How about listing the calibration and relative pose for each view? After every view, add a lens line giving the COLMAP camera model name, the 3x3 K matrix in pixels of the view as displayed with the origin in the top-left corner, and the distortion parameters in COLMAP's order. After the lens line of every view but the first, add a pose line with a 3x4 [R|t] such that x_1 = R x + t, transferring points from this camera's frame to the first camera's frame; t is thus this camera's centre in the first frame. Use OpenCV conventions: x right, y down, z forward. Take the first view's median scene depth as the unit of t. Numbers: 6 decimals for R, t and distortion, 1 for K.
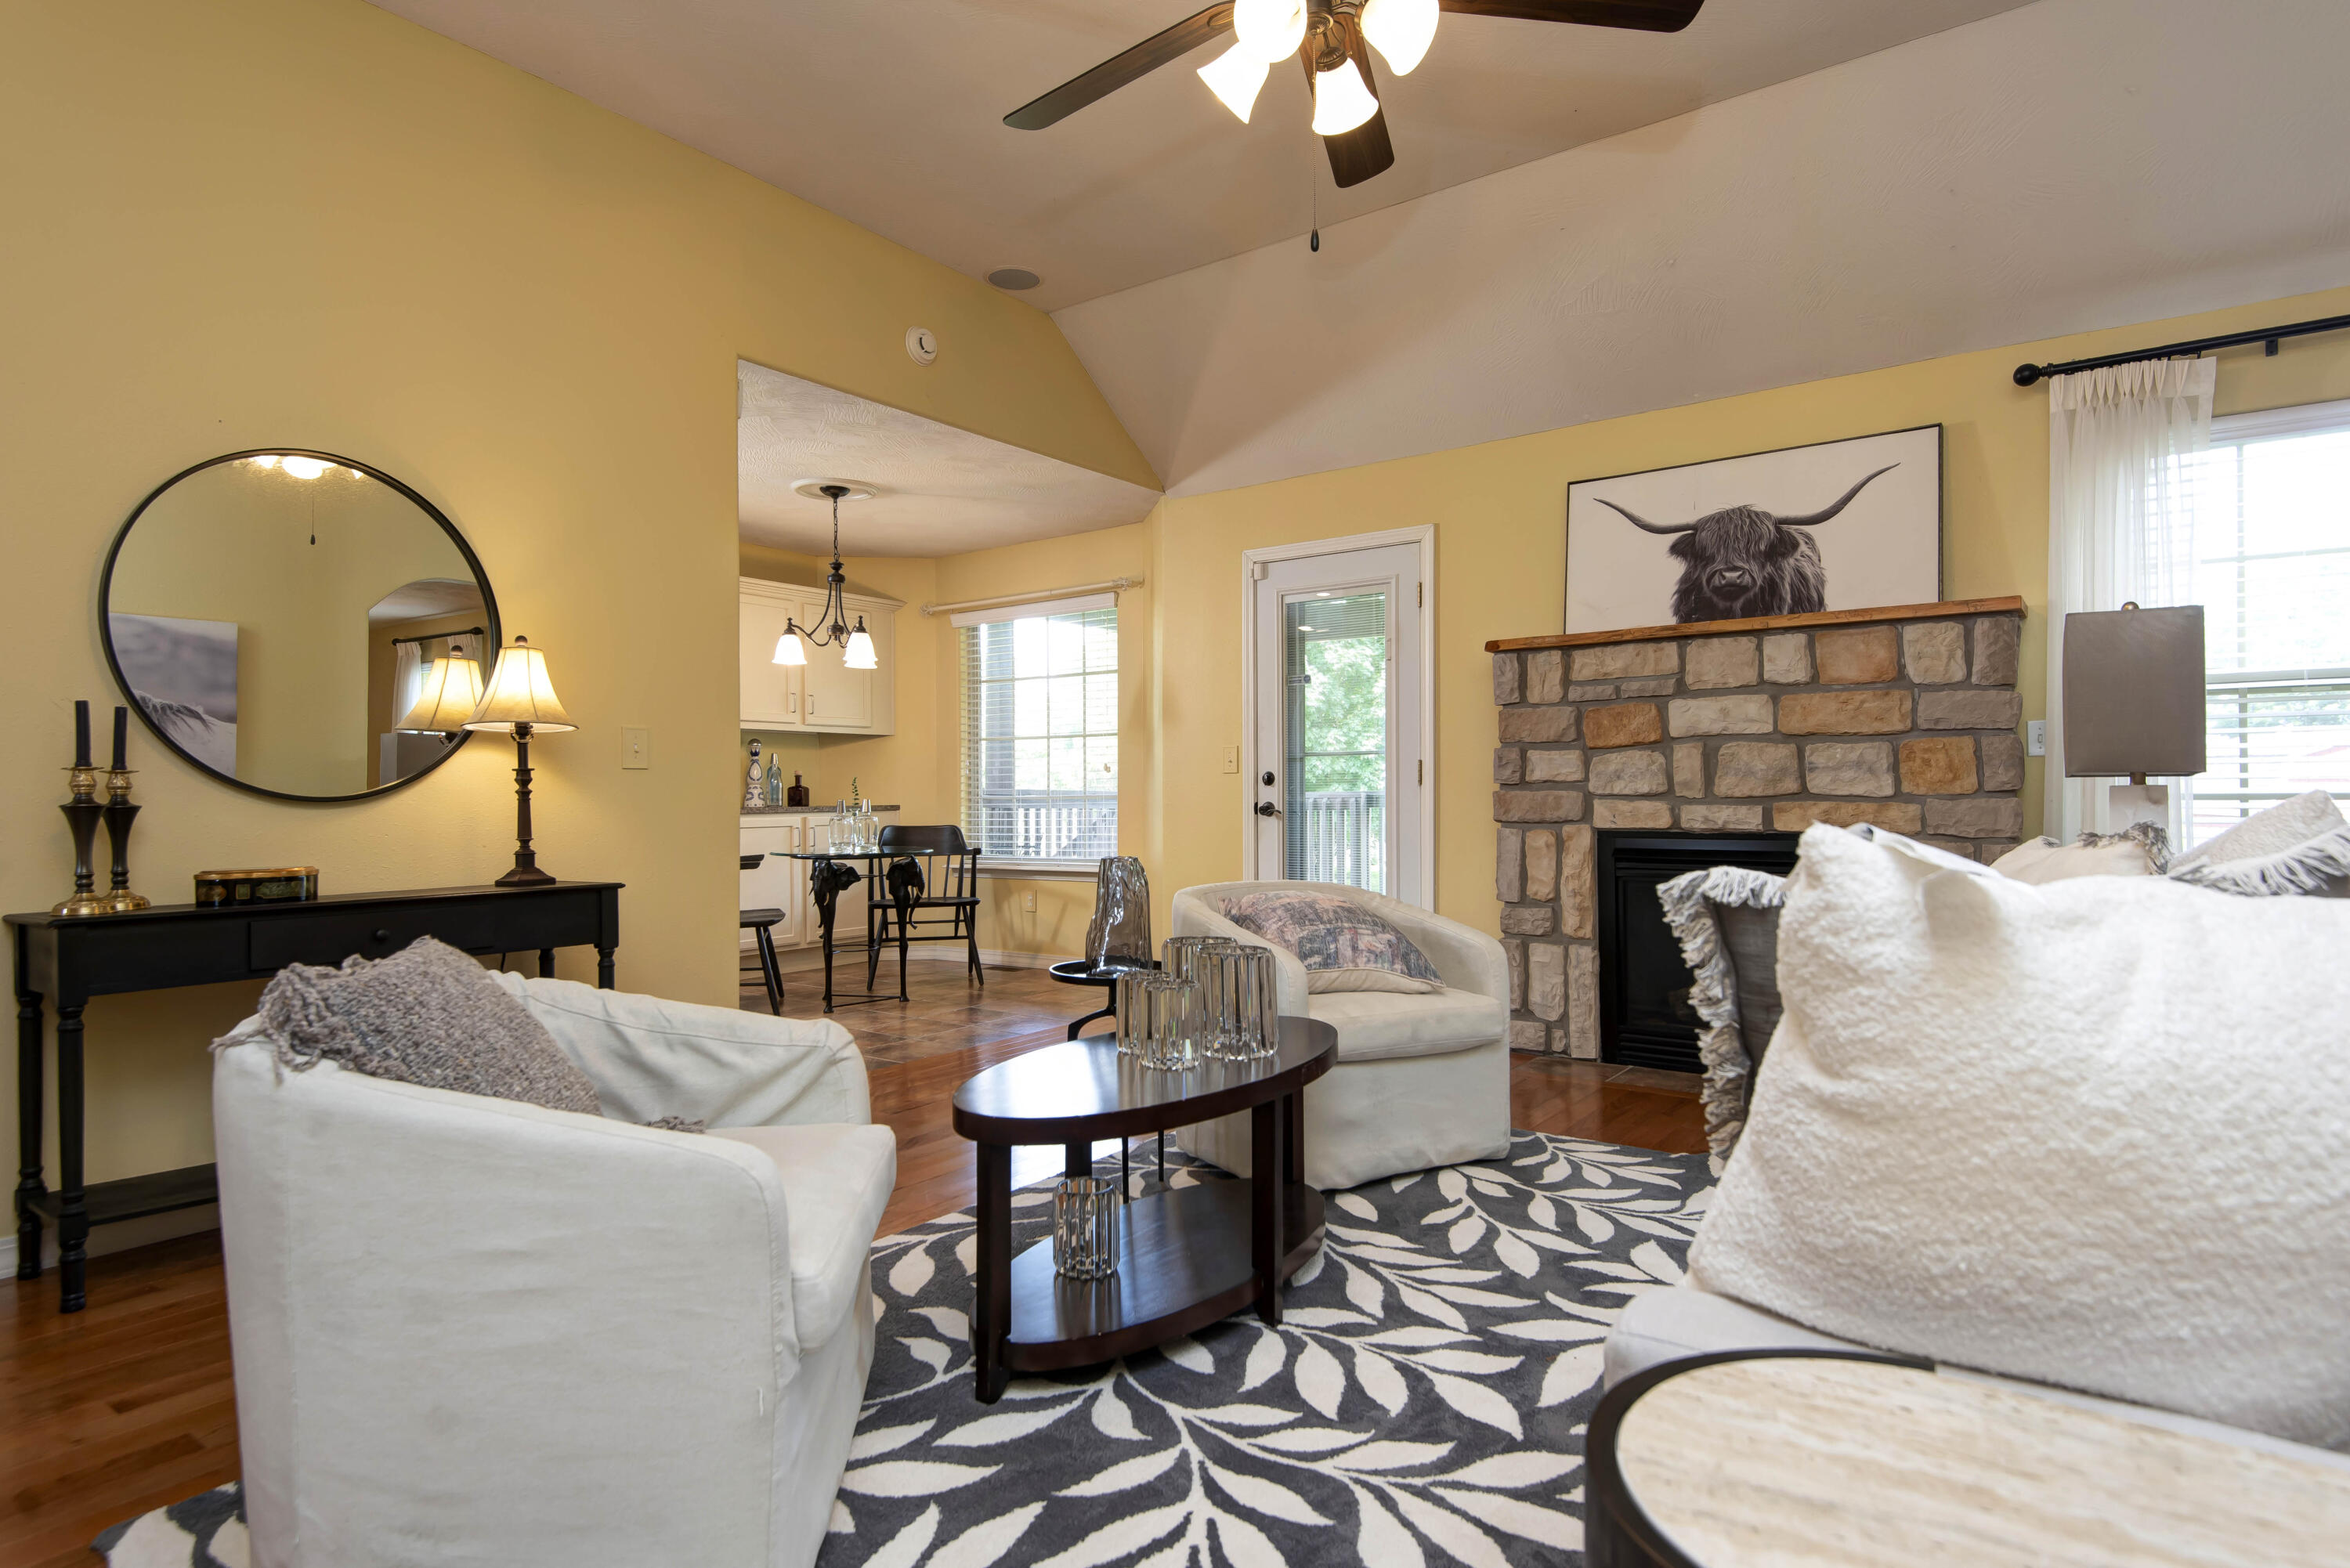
lens RADIAL K [[1257.9, 0, 1136.1], [0, 1257.9, 788.5], [0, 0, 1]] dist [0.049481, -0.034581]
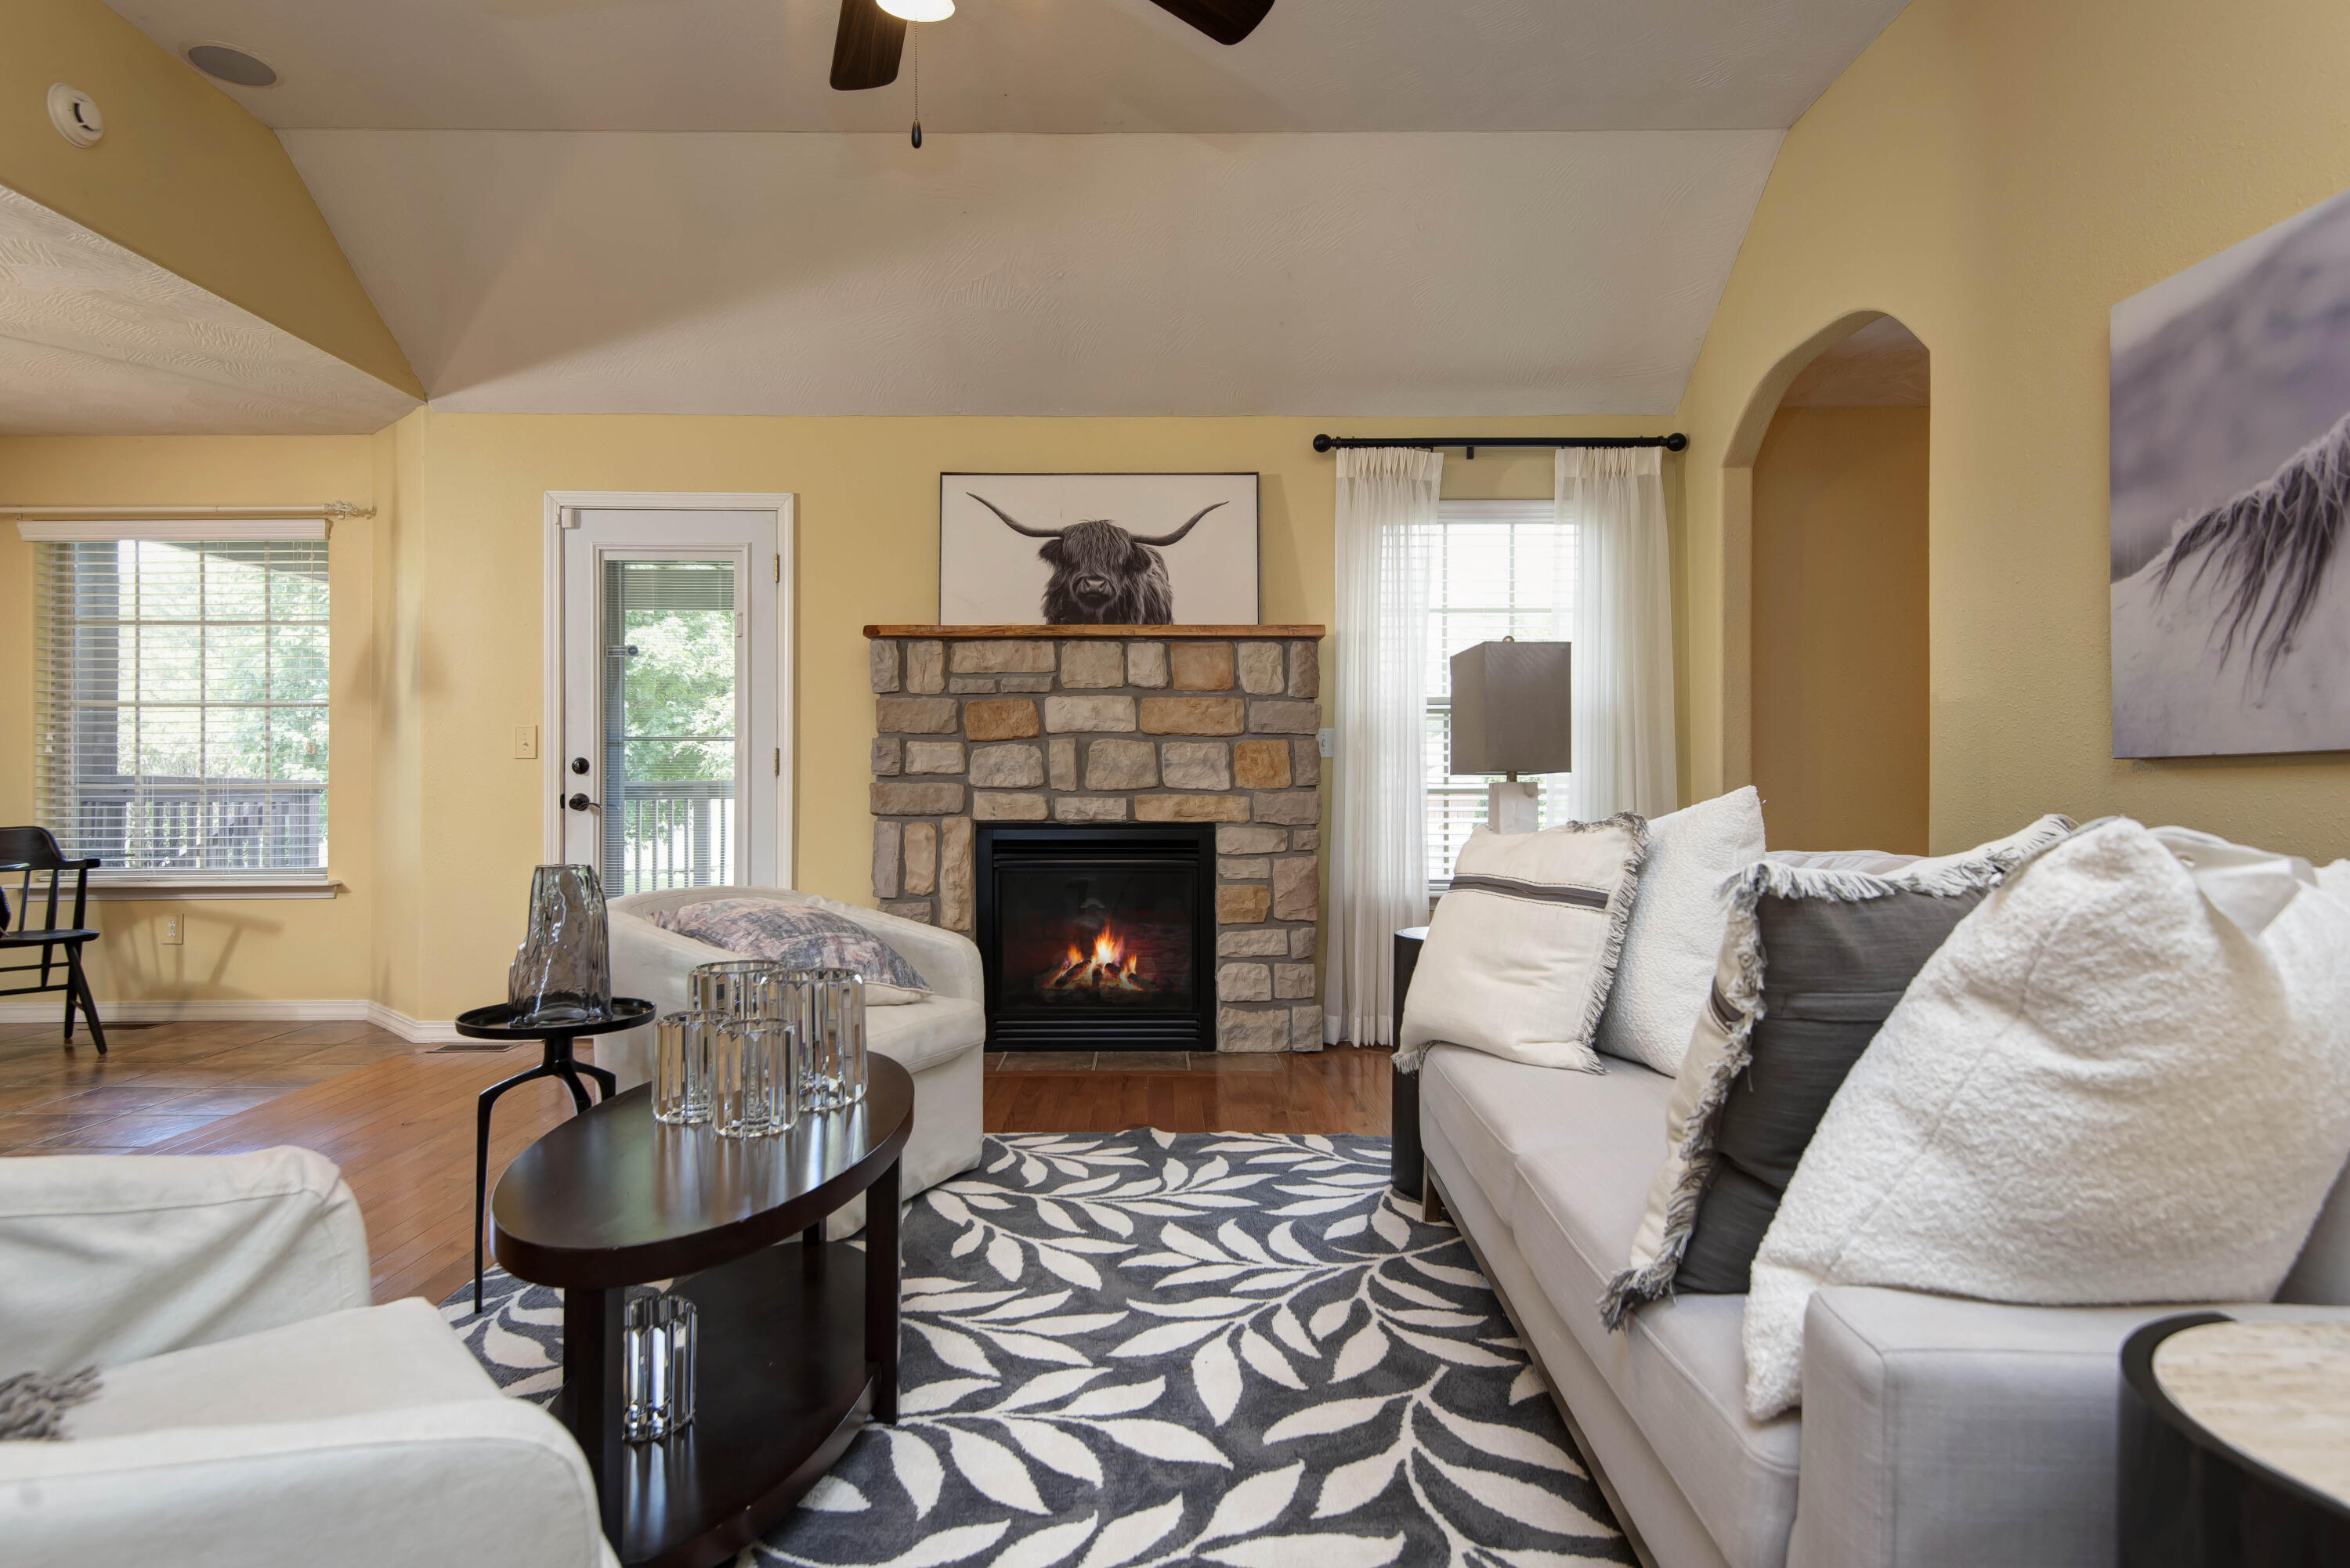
lens RADIAL K [[1257.9, 0, 1136.1], [0, 1257.9, 788.5], [0, 0, 1]] dist [0.049481, -0.034581]
pose [[0.798004, 0.004588, 0.602635, -0.175645], [-0.008430, 0.999958, 0.003549, 0.001619], [-0.602593, -0.007912, 0.798009, 0.156201]]
